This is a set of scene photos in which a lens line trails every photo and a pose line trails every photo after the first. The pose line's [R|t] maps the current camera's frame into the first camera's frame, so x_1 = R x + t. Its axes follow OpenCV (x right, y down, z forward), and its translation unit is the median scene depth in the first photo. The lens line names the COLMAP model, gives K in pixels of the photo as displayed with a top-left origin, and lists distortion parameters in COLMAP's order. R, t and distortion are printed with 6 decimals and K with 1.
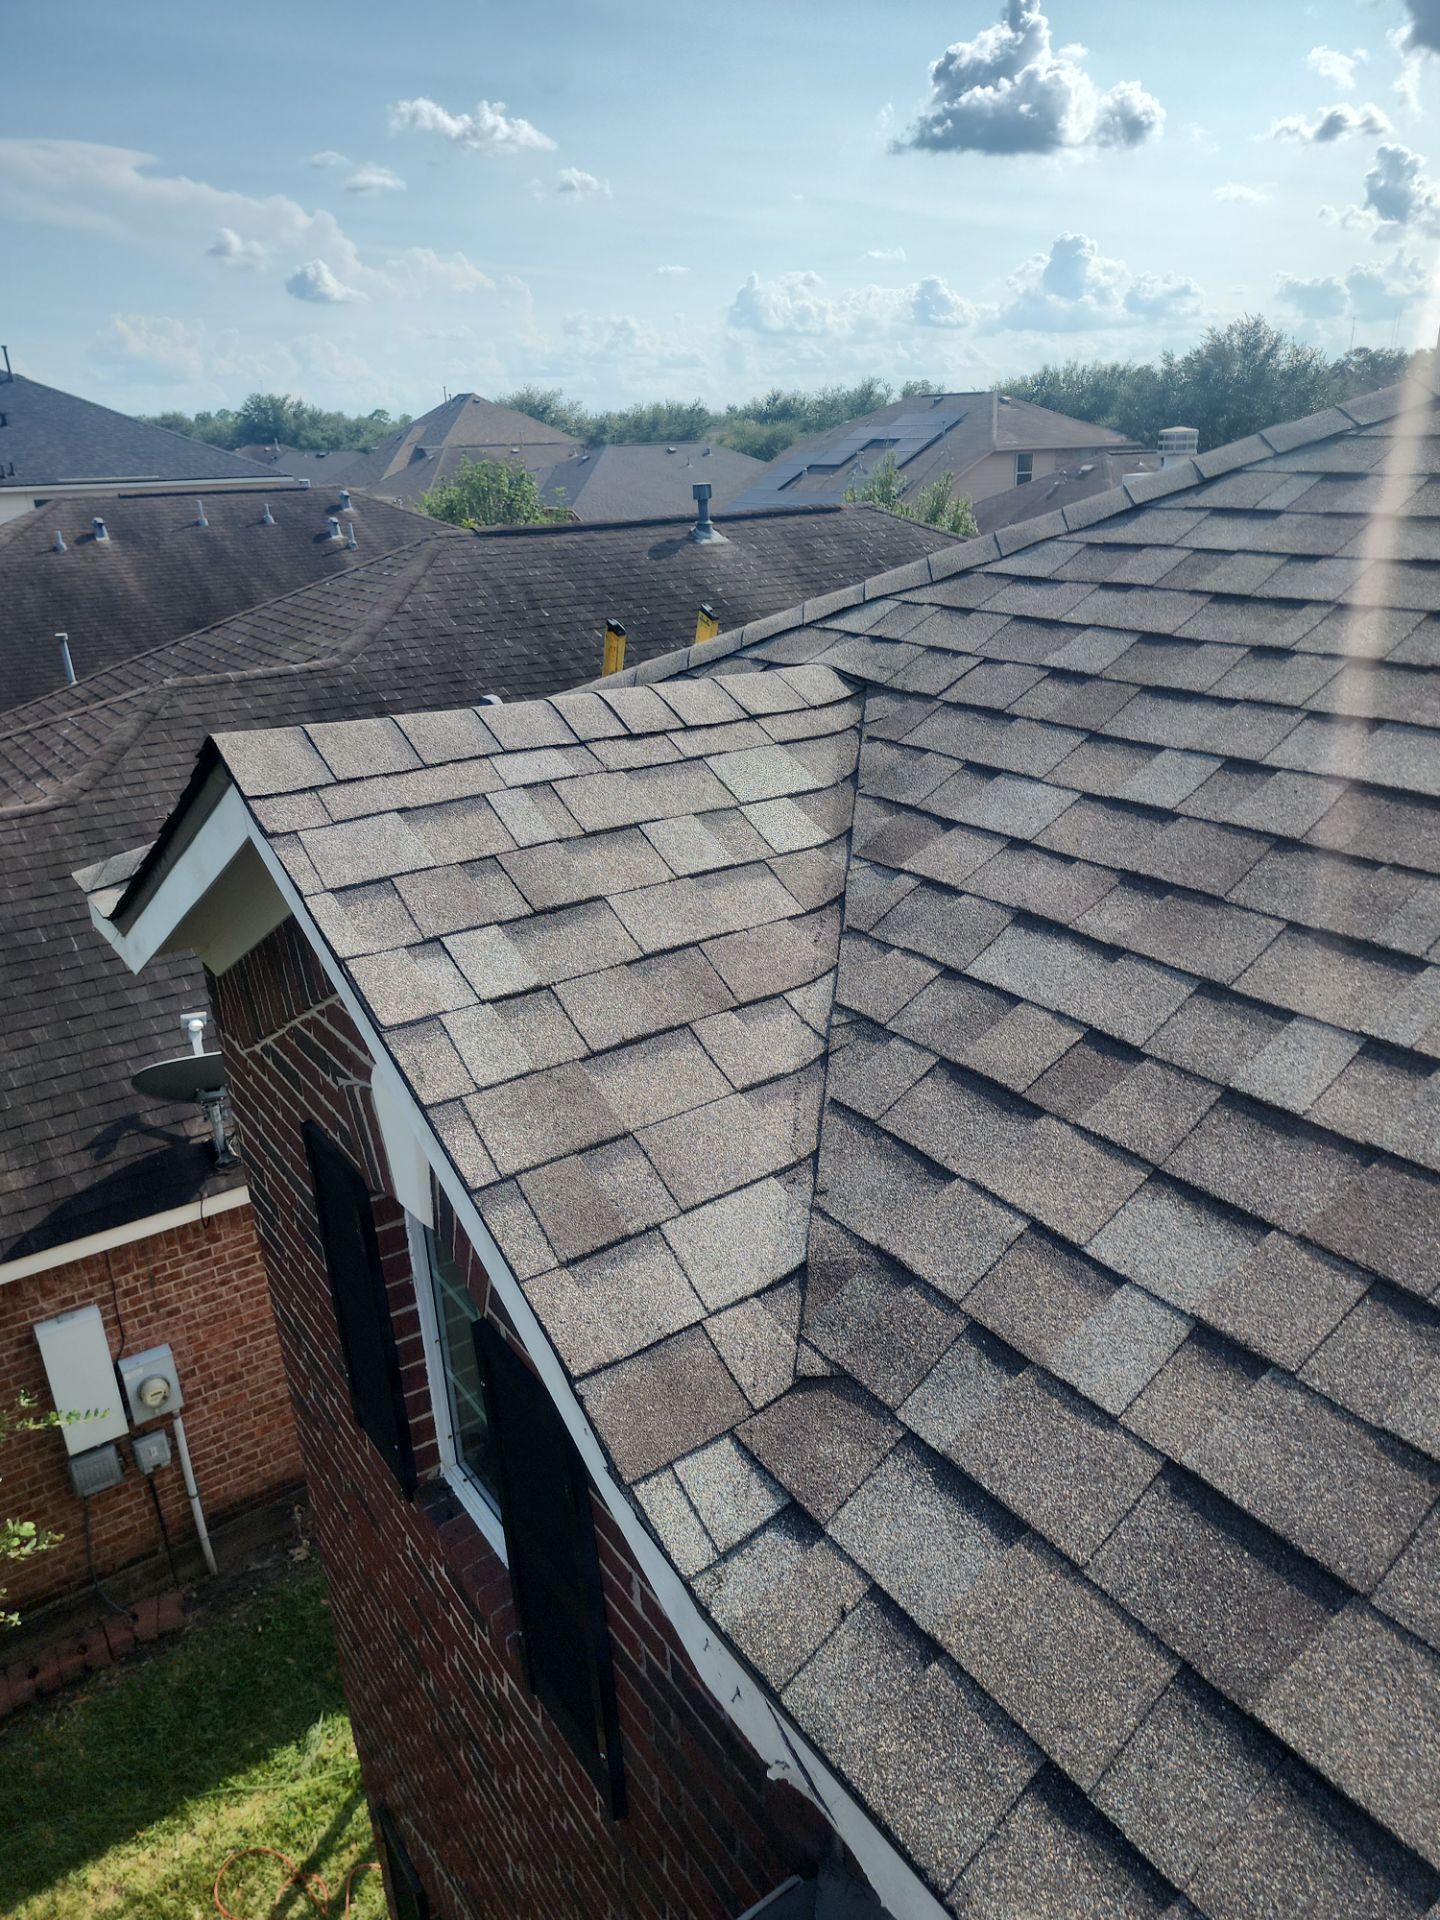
lens RADIAL K [[1298.7, 0, 683.9], [0, 1298.7, 978.9], [0, 0, 1]] dist [0.086593, -0.074737]
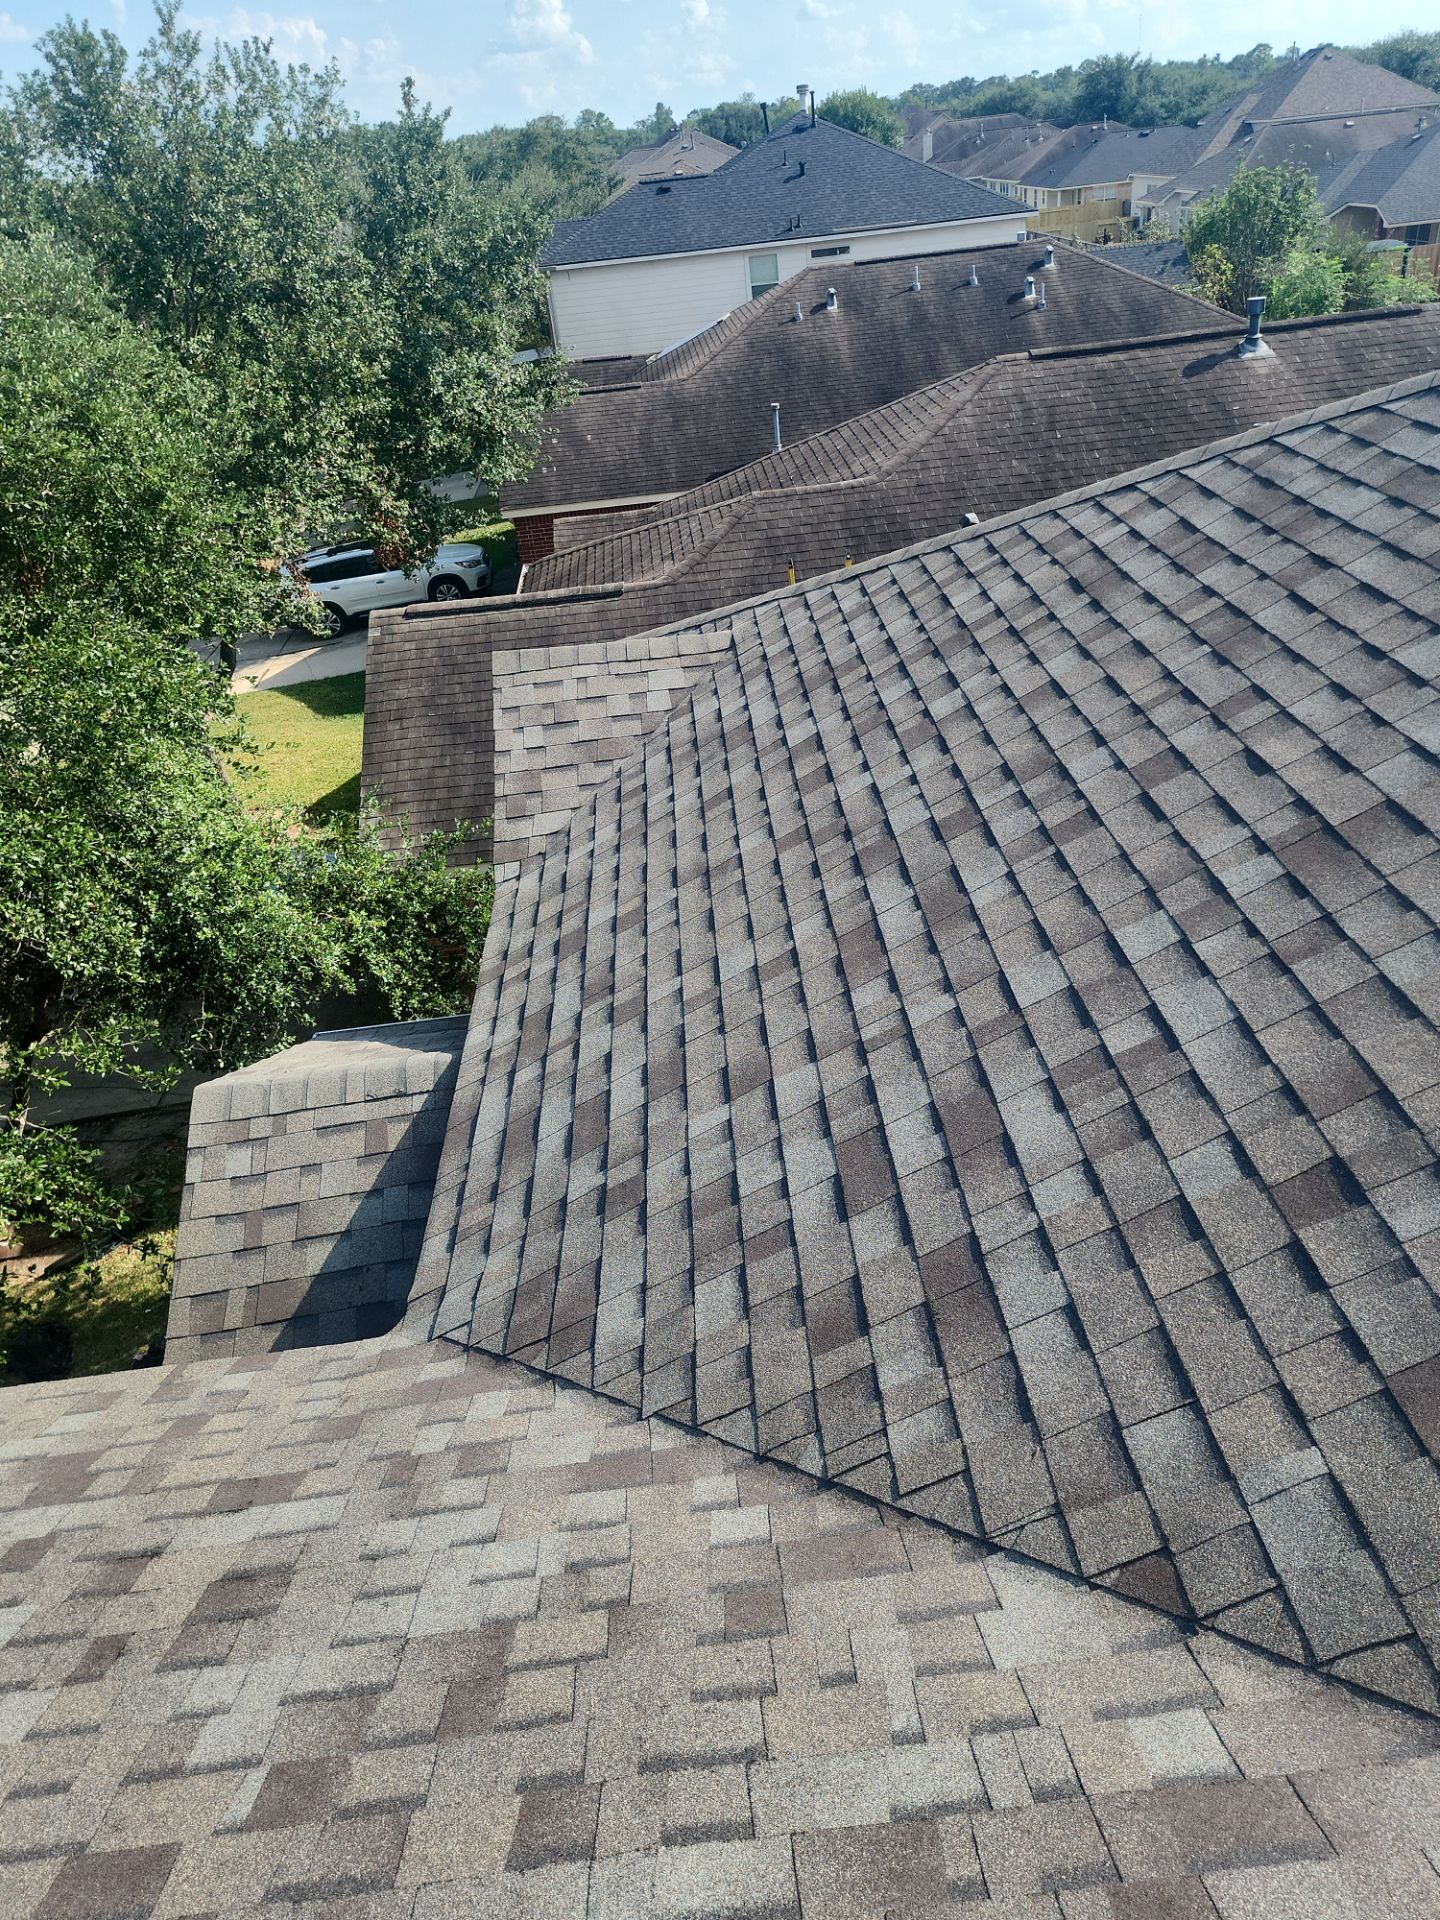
lens RADIAL K [[1289.7, 0, 748.3], [0, 1289.7, 953.6], [0, 0, 1]] dist [0.099043, -0.073704]
pose [[0.866734, 0.218627, -0.448301, 1.090773], [-0.130835, 0.966997, 0.218631, -0.153276], [0.481304, -0.130841, 0.866733, -0.957724]]
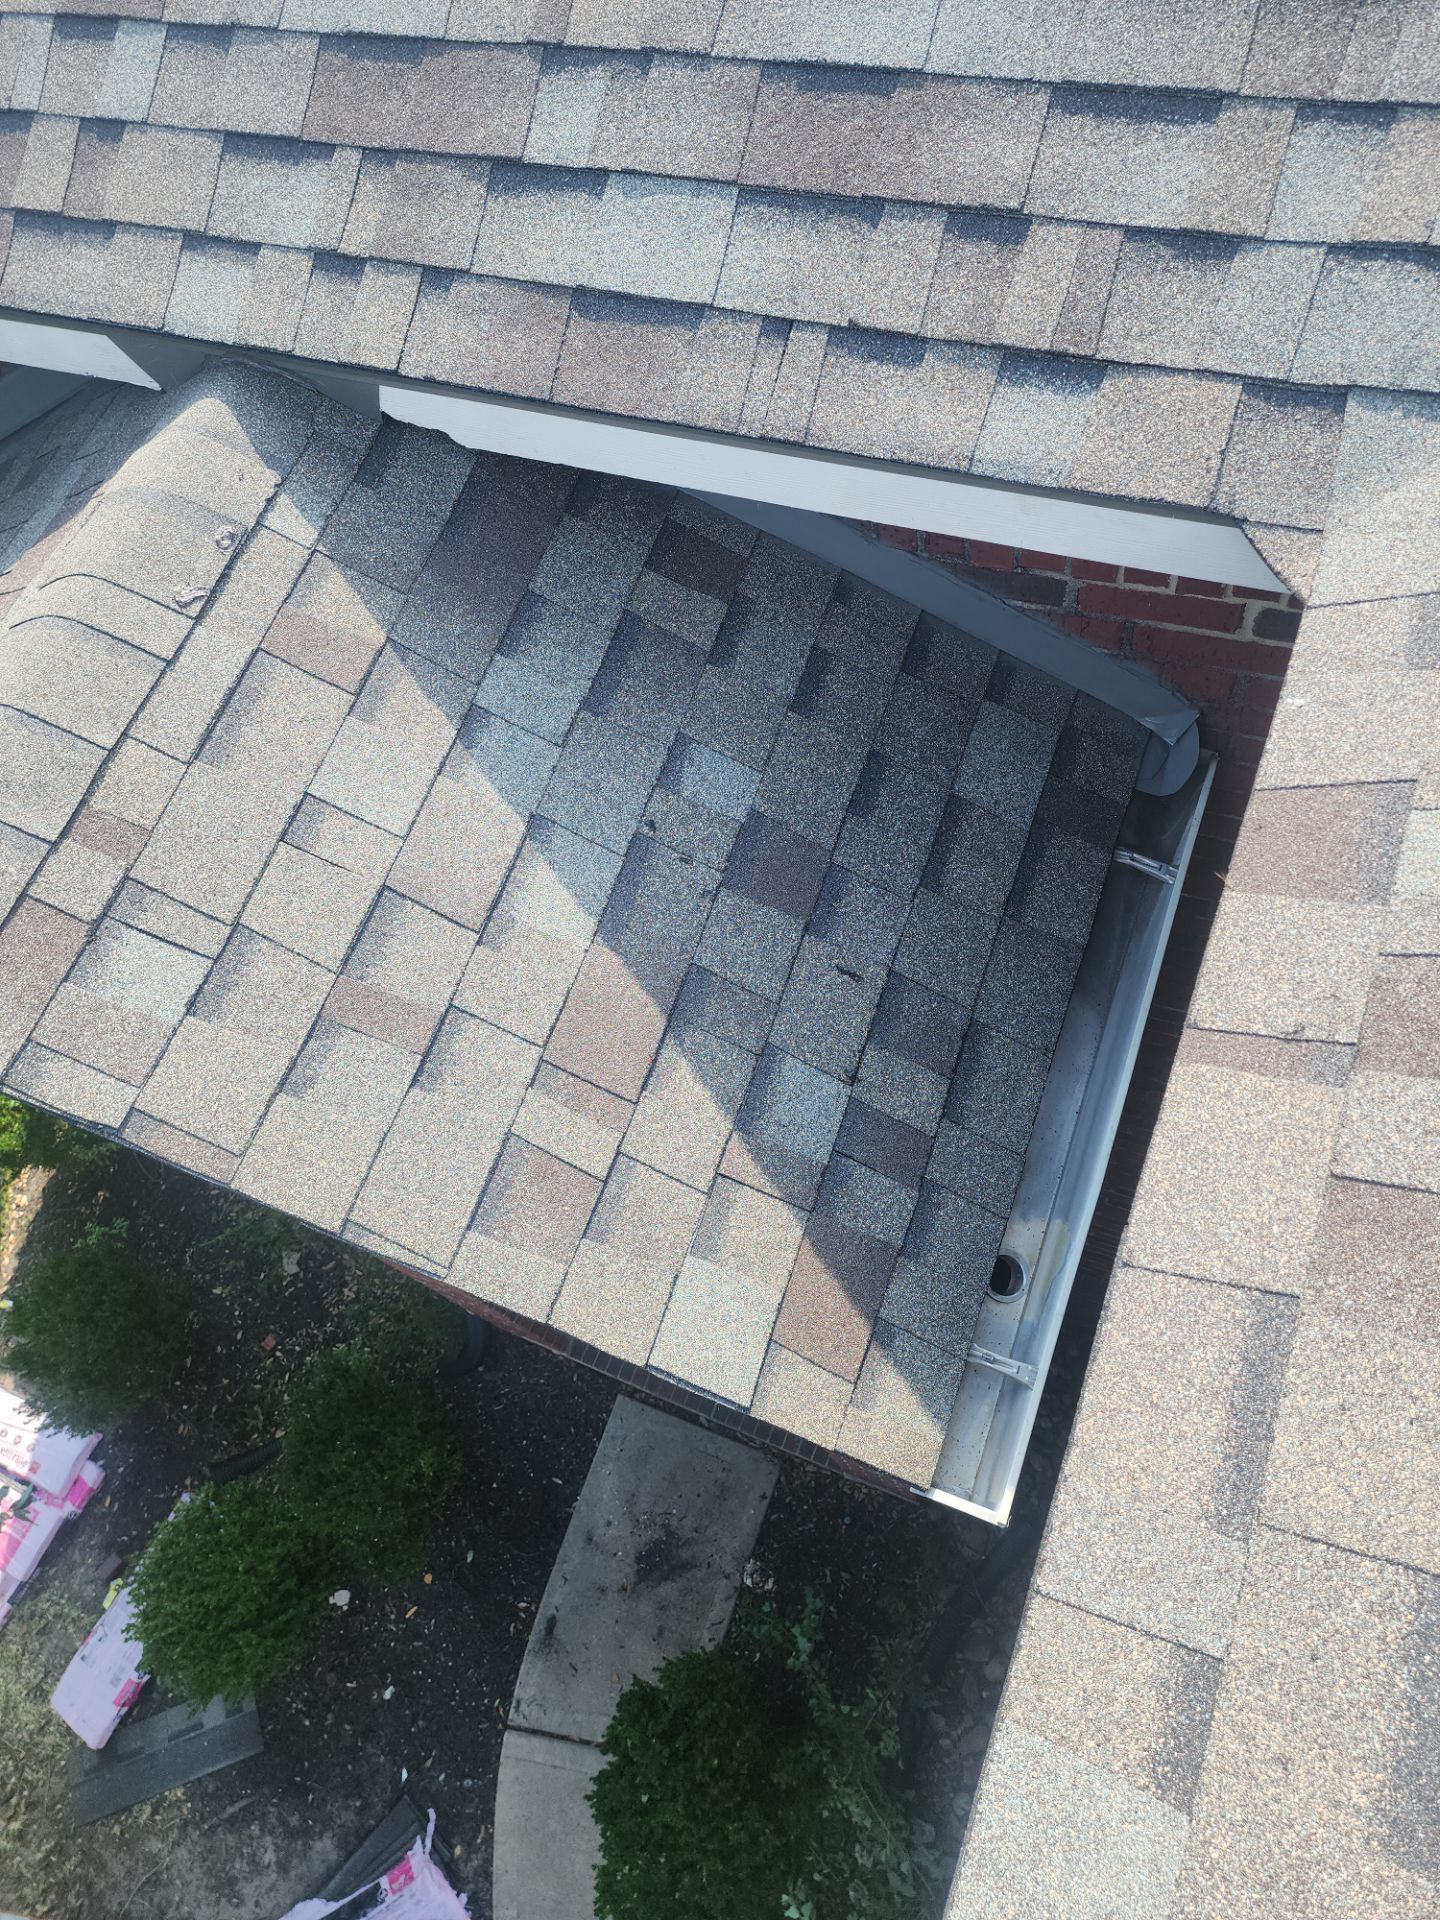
lens RADIAL K [[1364.8, 0, 719.4], [0, 1364.8, 956.5], [0, 0, 1]] dist [0.101052, -0.099410]
pose [[0.835713, -0.533103, 0.131849, 0.169072], [0.335037, 0.685174, 0.646751, 0.175011], [-0.435124, -0.496324, 0.751218, -0.503783]]
